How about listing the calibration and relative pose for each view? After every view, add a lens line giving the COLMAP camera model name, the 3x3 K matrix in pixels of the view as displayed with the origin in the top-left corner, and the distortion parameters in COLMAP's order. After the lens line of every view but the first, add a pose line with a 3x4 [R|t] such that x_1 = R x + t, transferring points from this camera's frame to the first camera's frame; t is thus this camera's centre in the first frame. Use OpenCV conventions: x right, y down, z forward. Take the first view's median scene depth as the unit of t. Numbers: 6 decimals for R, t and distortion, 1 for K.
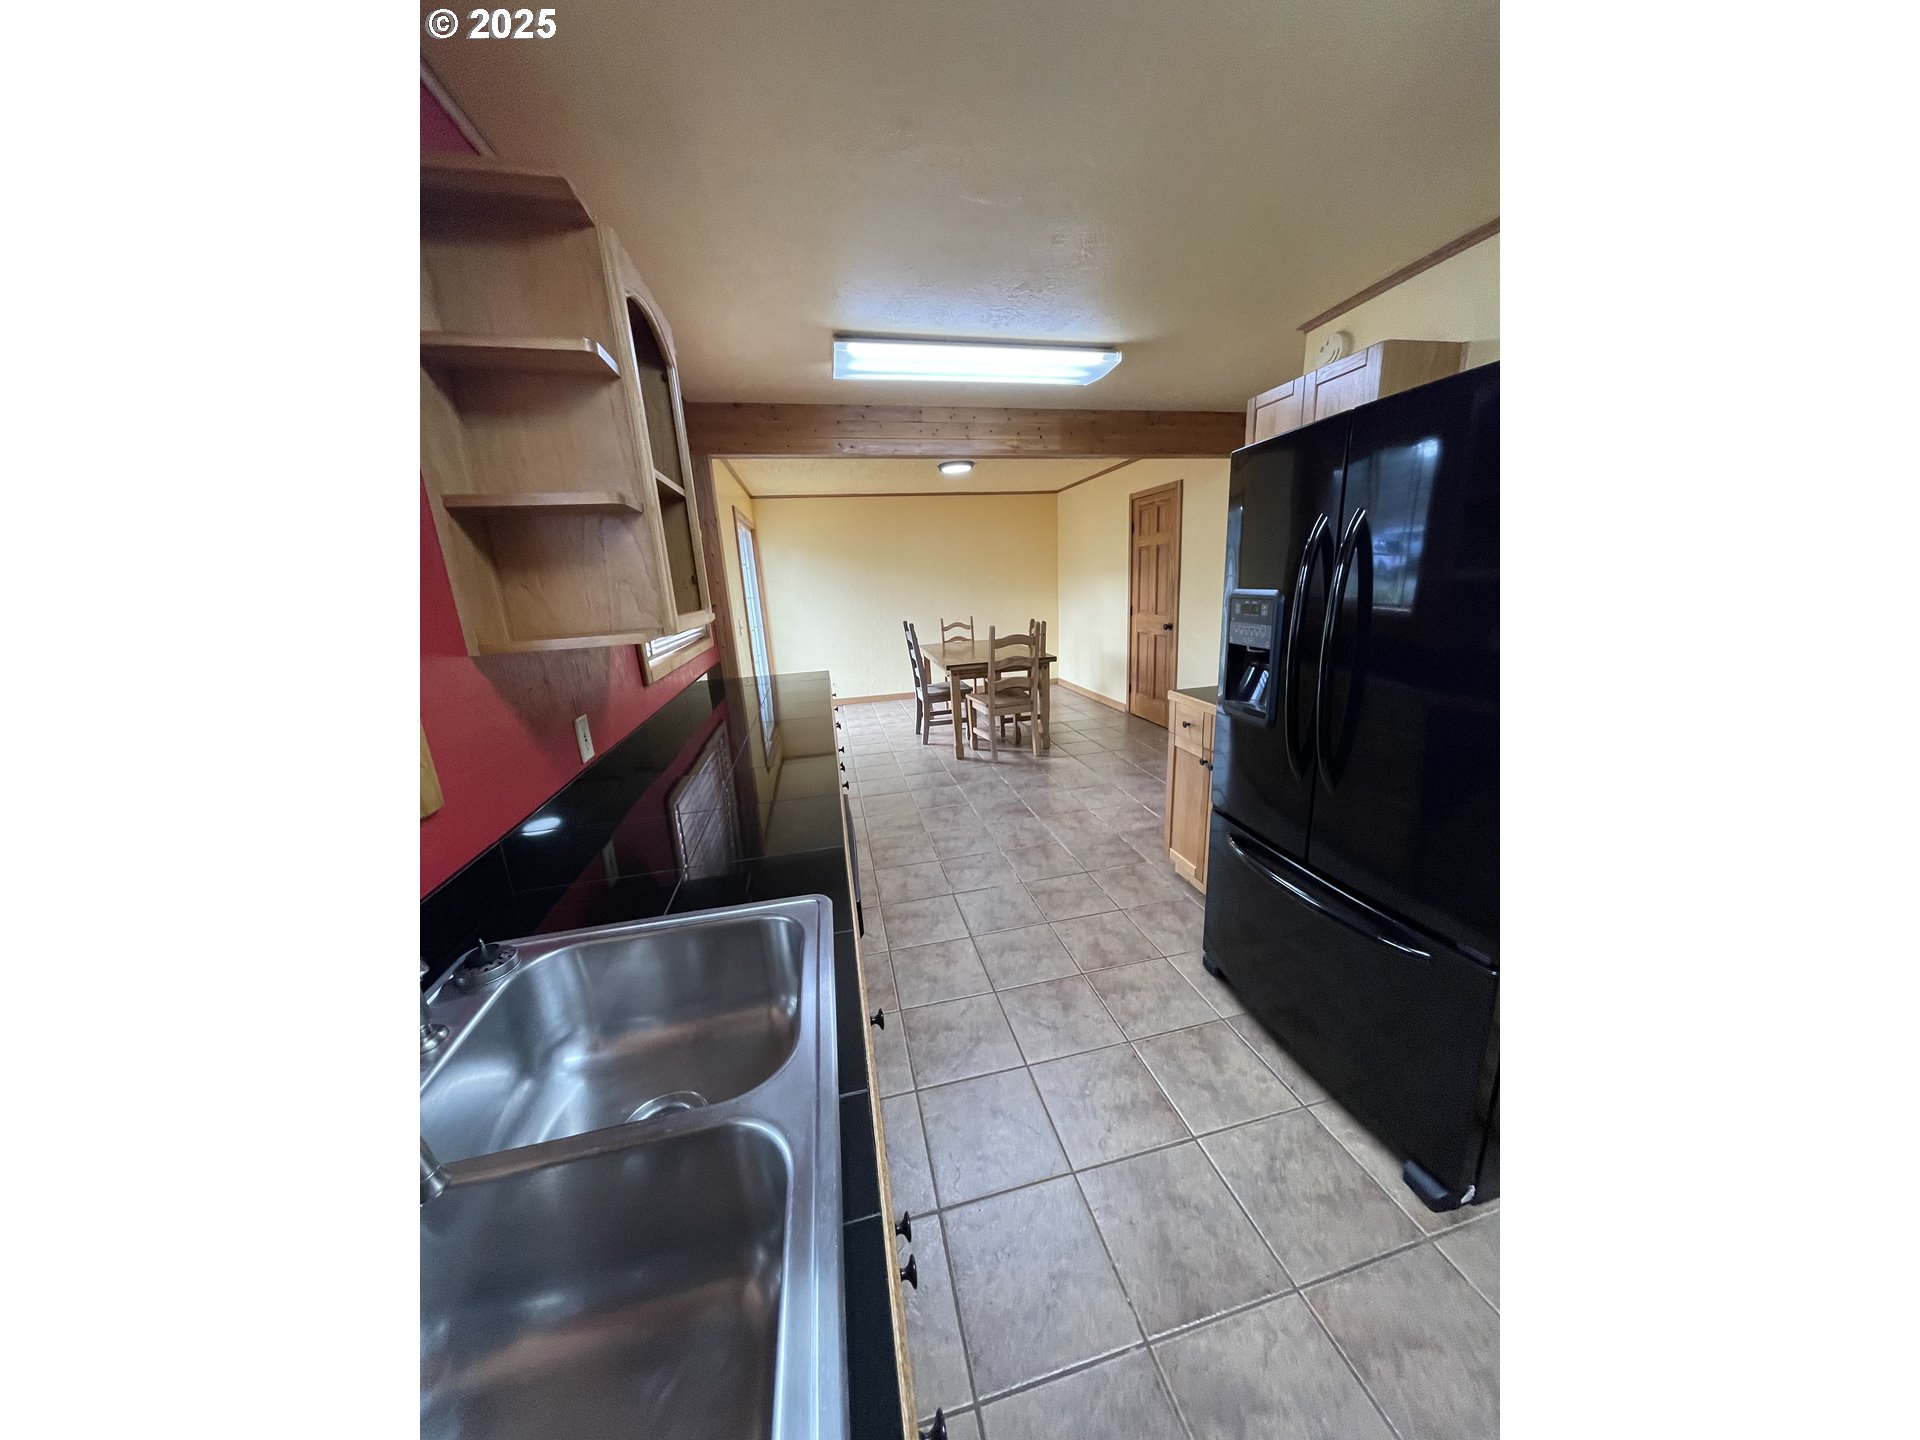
lens RADIAL K [[579.5, 0, 960.0], [0, 579.5, 720.0], [0, 0, 1]] dist [0.000507, 0.000013]
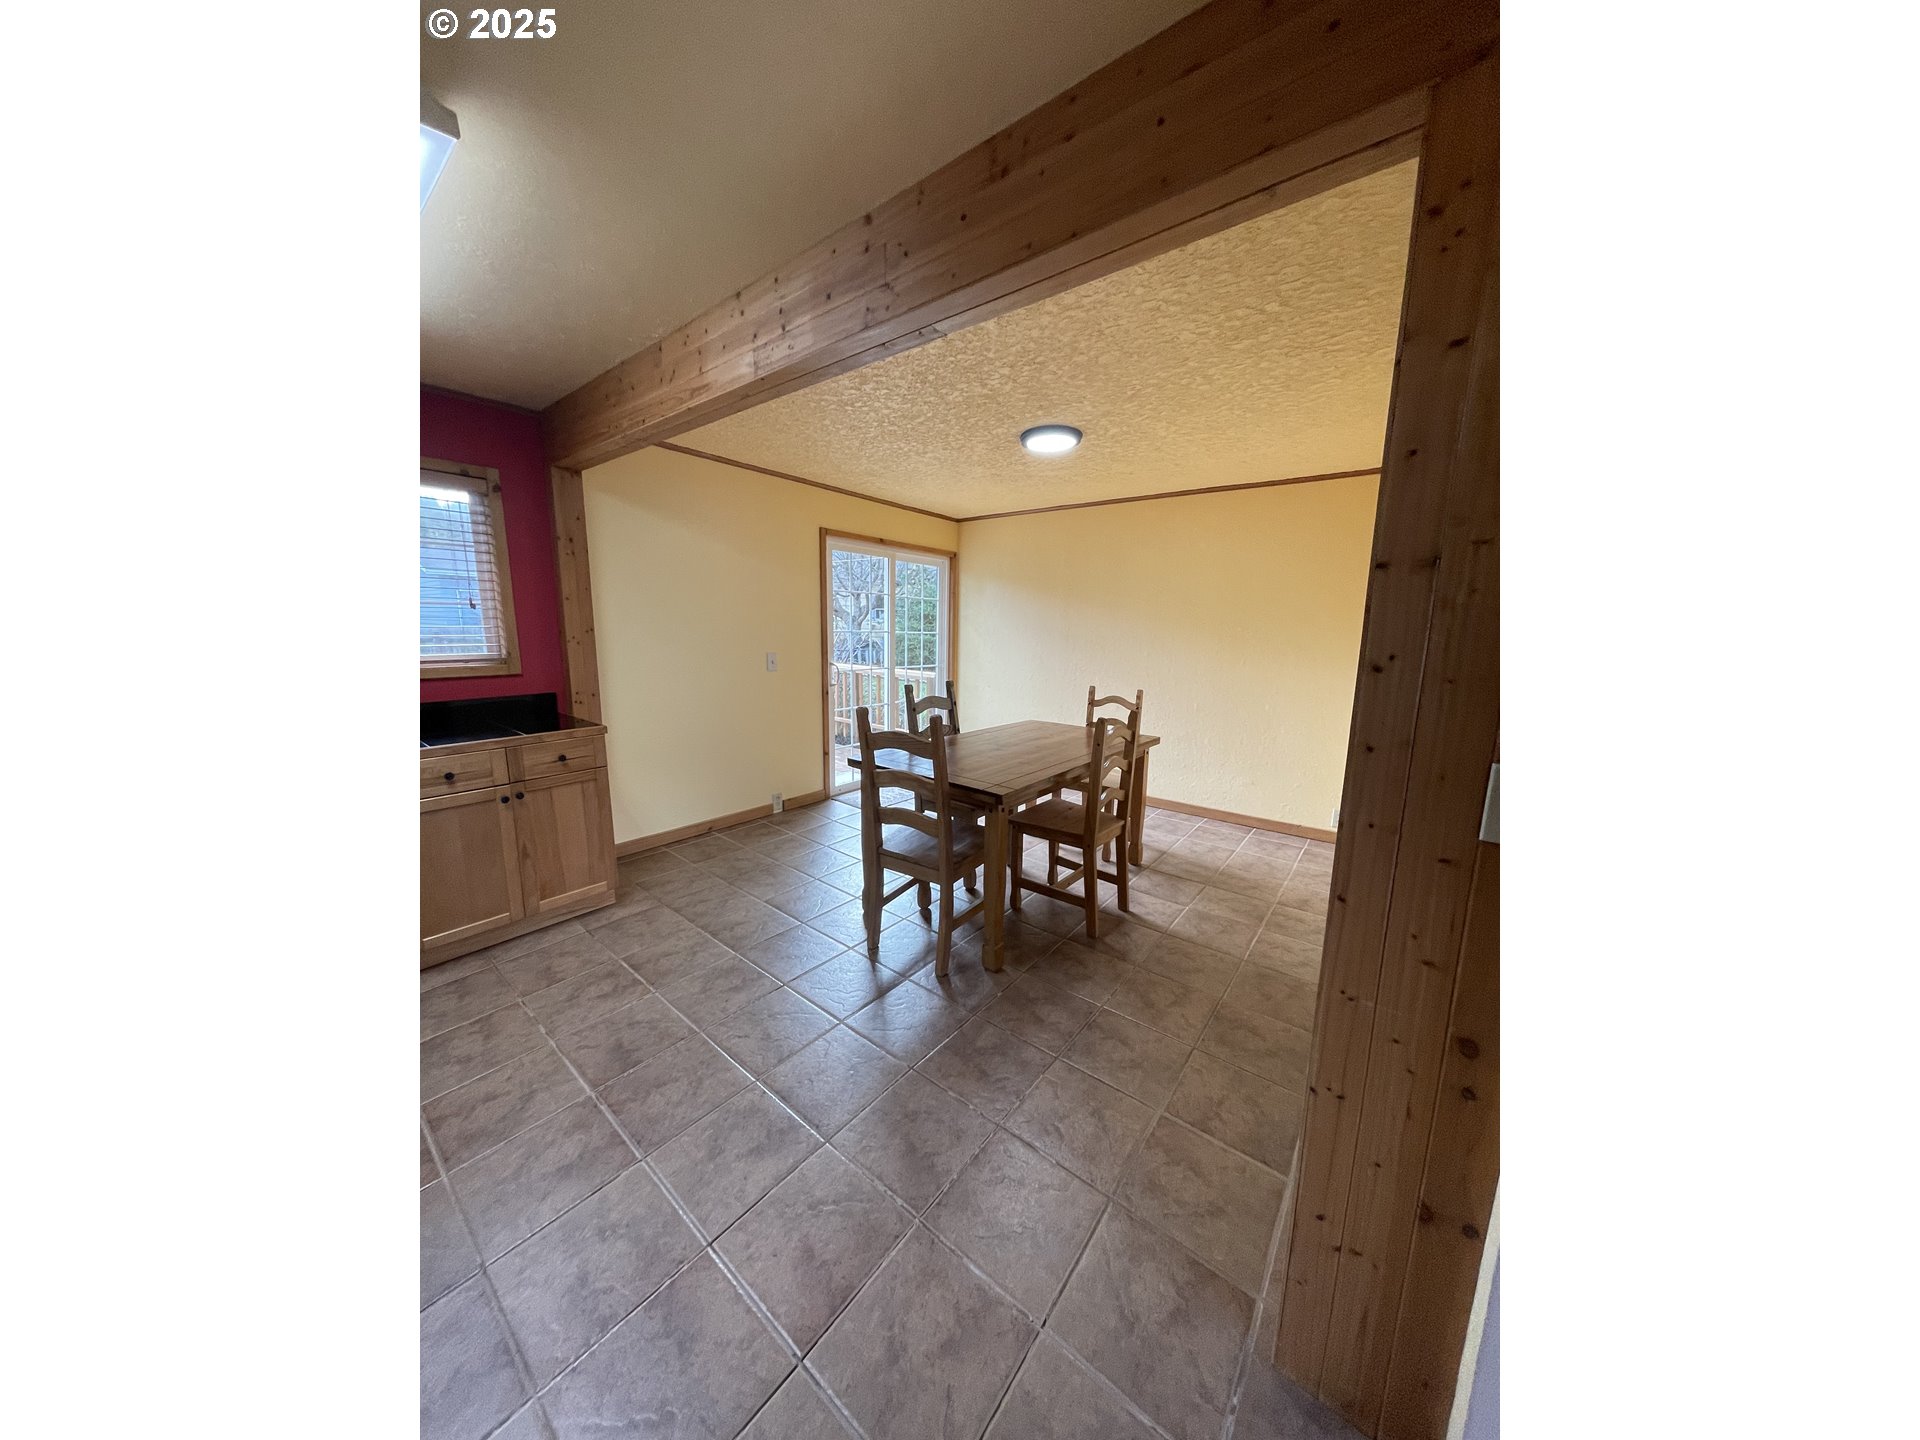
lens RADIAL K [[569.3, 0, 985.5], [0, 569.3, 718.3], [0, 0, 1]] dist [0.000064, 0.000001]
pose [[0.636952, 0.184317, -0.748545, 0.691571], [-0.234704, 0.971266, 0.039444, -0.254947], [0.734306, 0.150562, 0.661910, 0.929746]]
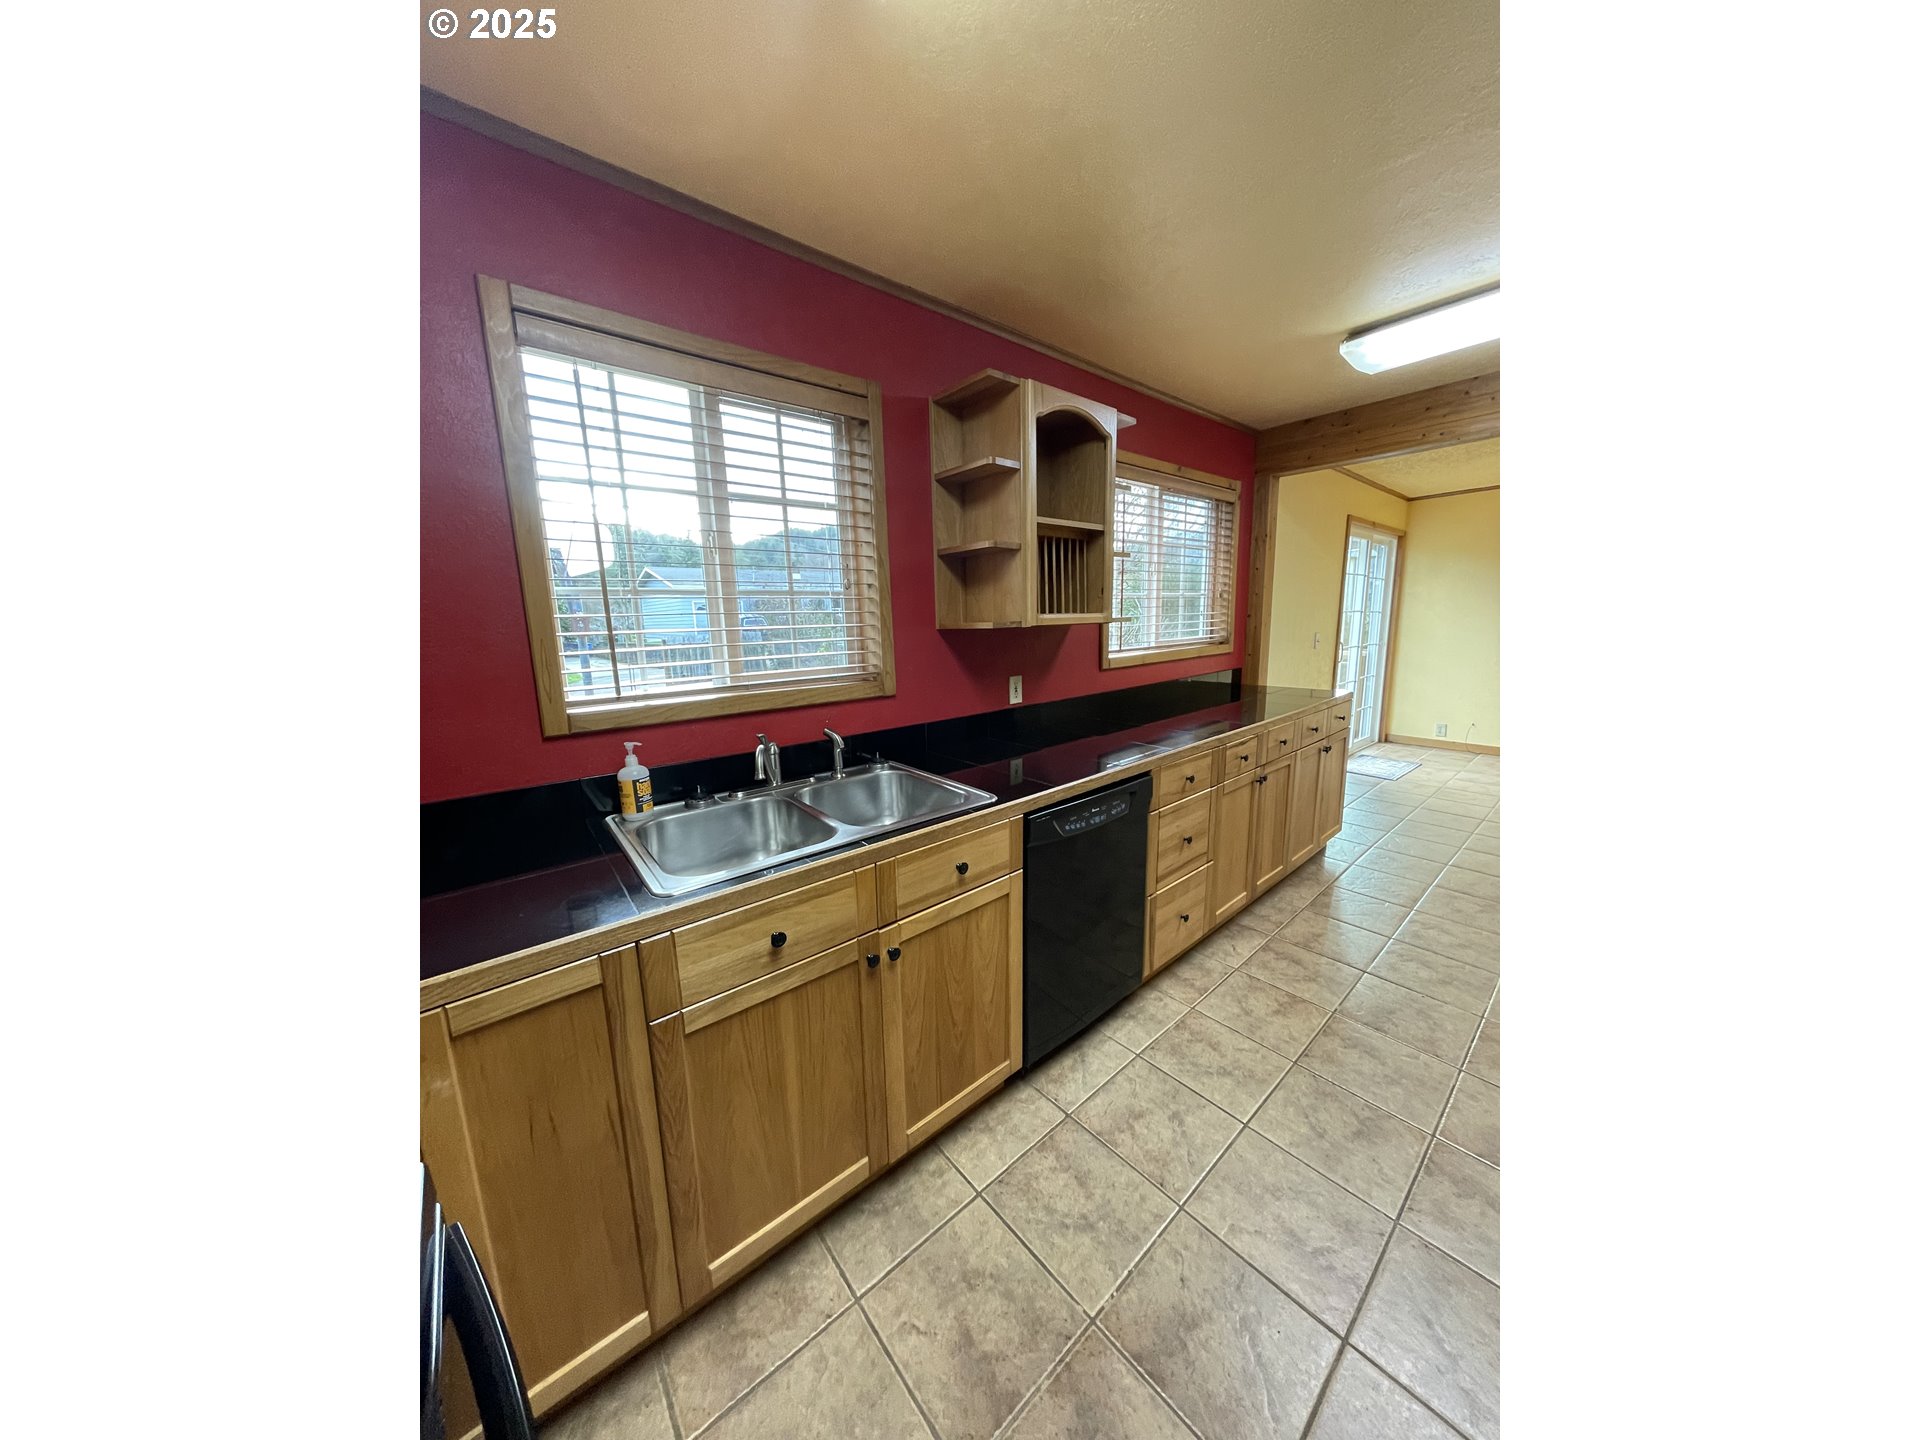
lens RADIAL K [[579.5, 0, 960.0], [0, 579.5, 720.0], [0, 0, 1]] dist [0.000507, 0.000013]
pose [[0.448199, 0.191477, -0.873186, 0.317133], [-0.210946, 0.971859, 0.104837, -0.009088], [0.868688, 0.137208, 0.475978, 0.052962]]
